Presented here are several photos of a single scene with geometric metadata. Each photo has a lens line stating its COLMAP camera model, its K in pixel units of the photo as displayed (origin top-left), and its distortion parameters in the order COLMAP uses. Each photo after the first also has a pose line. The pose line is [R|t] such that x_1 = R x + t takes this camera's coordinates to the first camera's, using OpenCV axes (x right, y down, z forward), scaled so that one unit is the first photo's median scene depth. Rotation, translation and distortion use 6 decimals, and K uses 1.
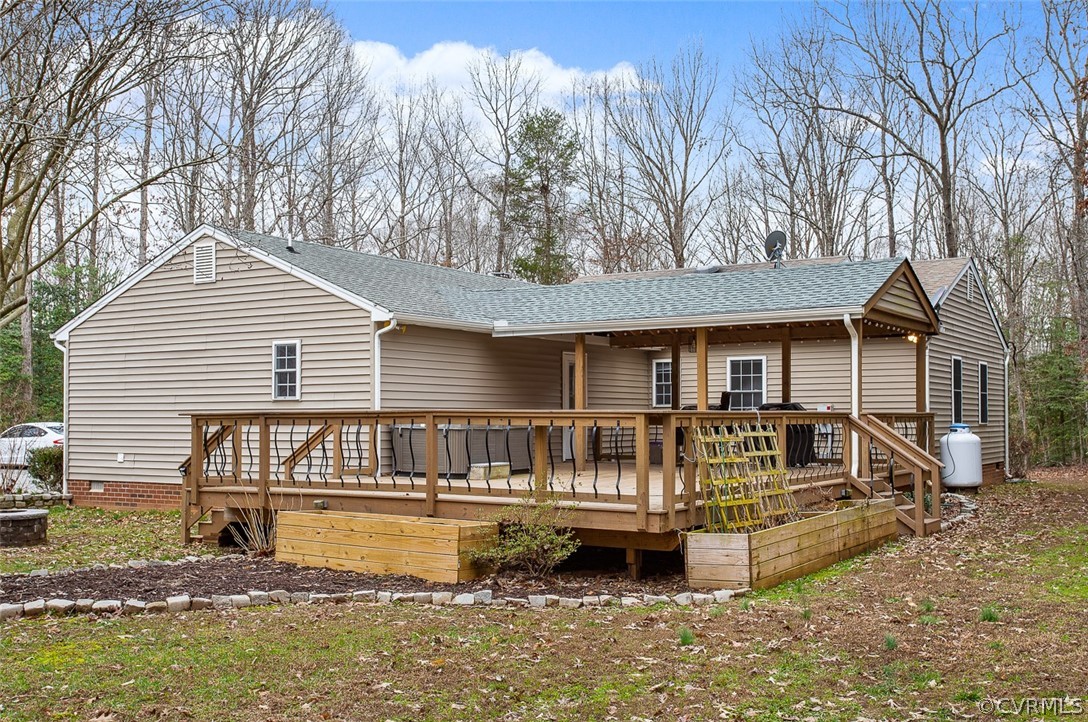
lens RADIAL K [[1191.2, 0, 544.0], [0, 1191.2, 361.0], [0, 0, 1]] dist [0.004794, 0.007299]
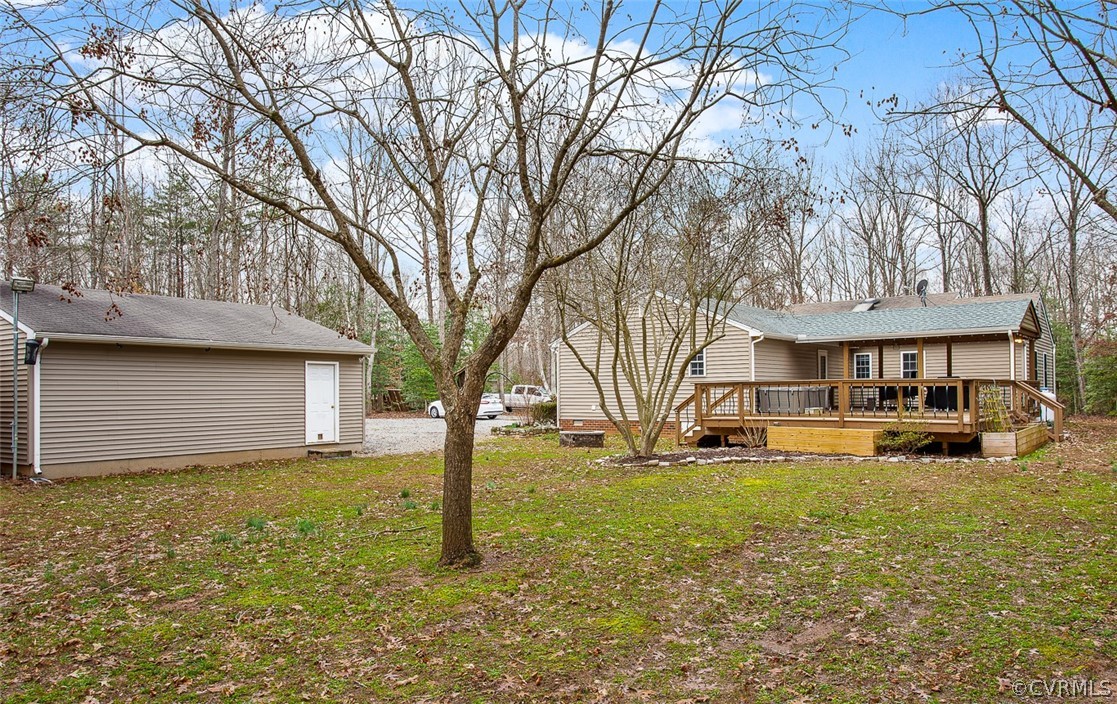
lens RADIAL K [[818.0, 0, 558.5], [0, 818.0, 352.0], [0, 0, 1]] dist [0.002698, -0.000197]
pose [[0.994740, -0.011429, -0.101793, -0.334176], [0.011389, 0.999935, -0.000969, -0.010154], [0.101798, -0.000196, 0.994805, -0.399148]]
